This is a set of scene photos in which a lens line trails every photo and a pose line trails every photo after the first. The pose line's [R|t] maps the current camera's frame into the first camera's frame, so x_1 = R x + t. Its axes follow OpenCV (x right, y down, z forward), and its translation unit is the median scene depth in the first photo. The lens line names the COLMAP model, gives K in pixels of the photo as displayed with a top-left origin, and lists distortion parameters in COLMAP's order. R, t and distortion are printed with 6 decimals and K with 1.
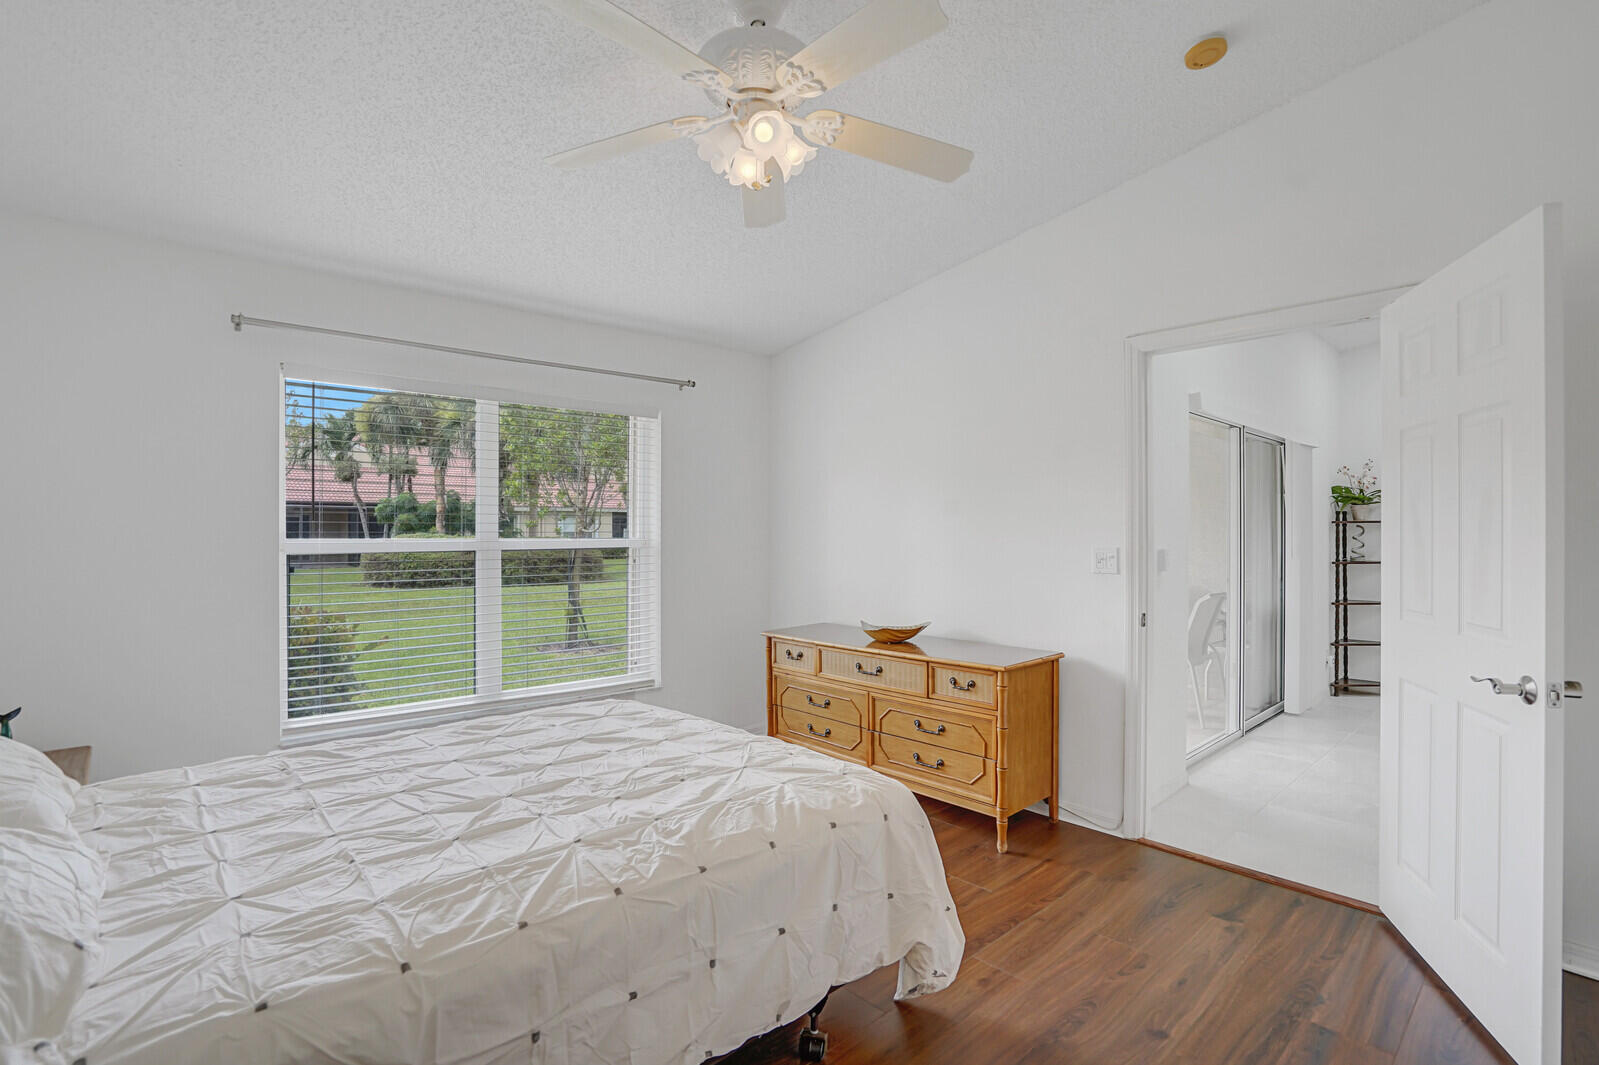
lens RADIAL K [[782.6, 0, 790.5], [0, 782.6, 531.9], [0, 0, 1]] dist [-0.001079, -0.000094]
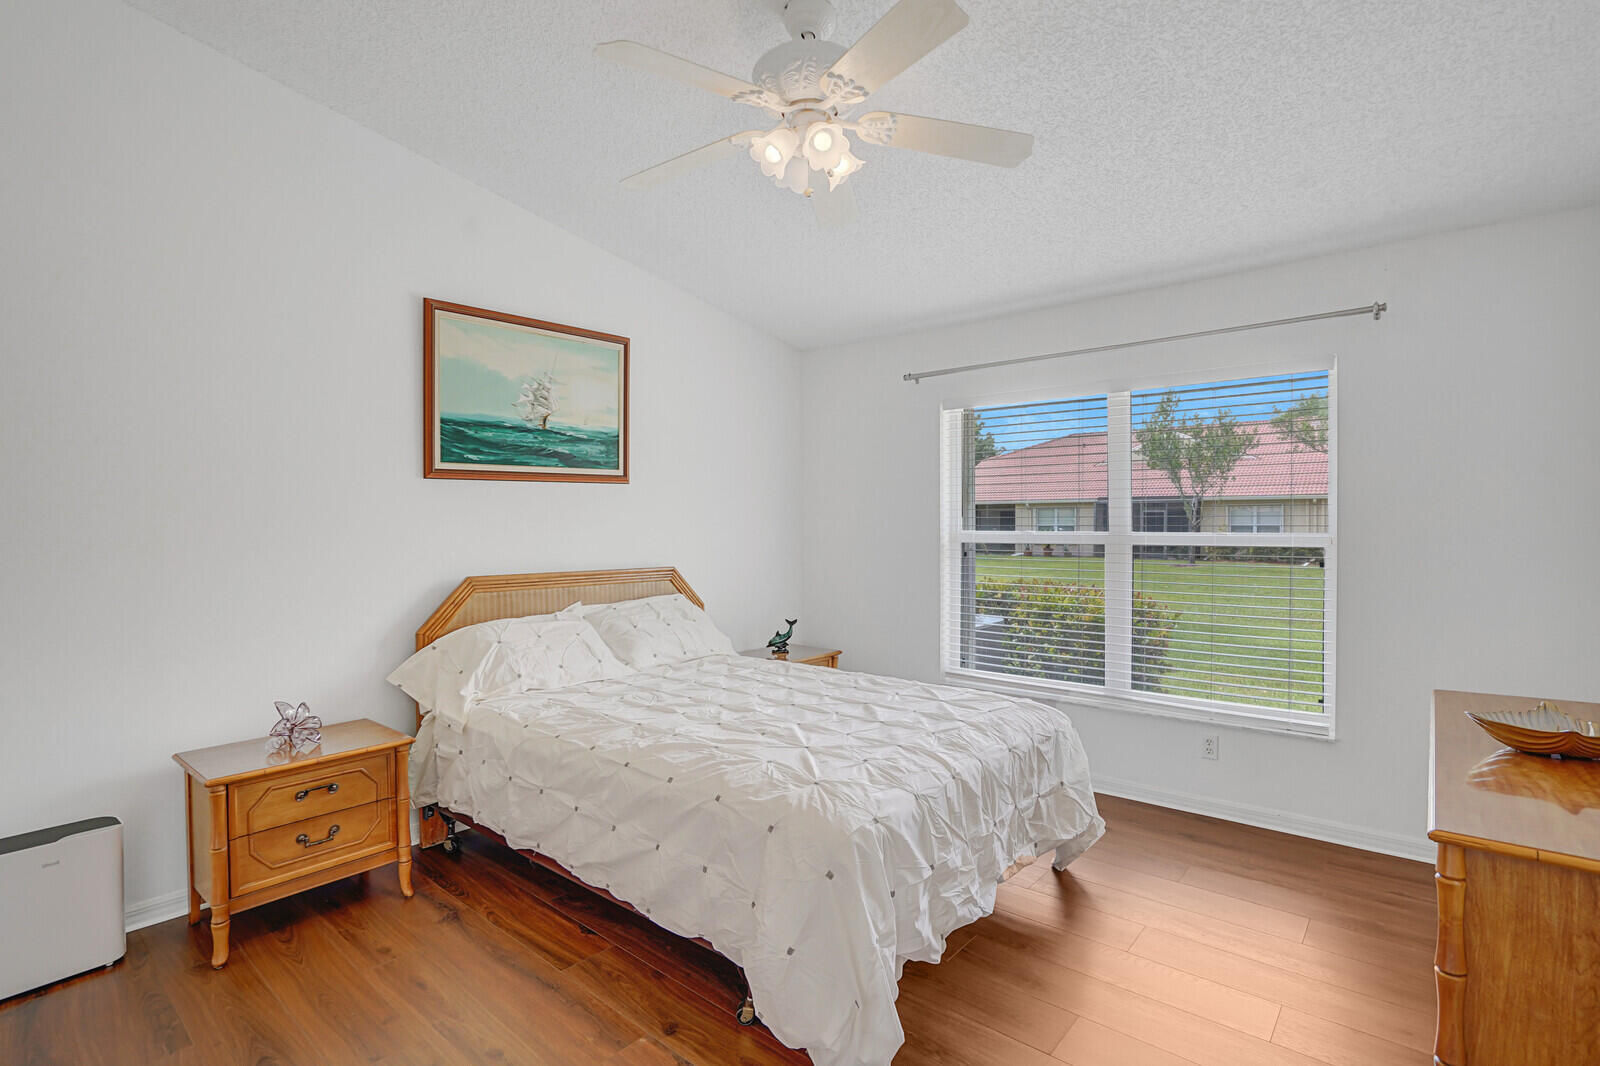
lens RADIAL K [[783.1, 0, 791.0], [0, 783.1, 532.4], [0, 0, 1]] dist [-0.001079, -0.000094]
pose [[0.096827, 0.009494, -0.995256, 0.894164], [0.000063, 0.999954, 0.009545, -0.001464], [0.995301, -0.000987, 0.096822, 0.787114]]
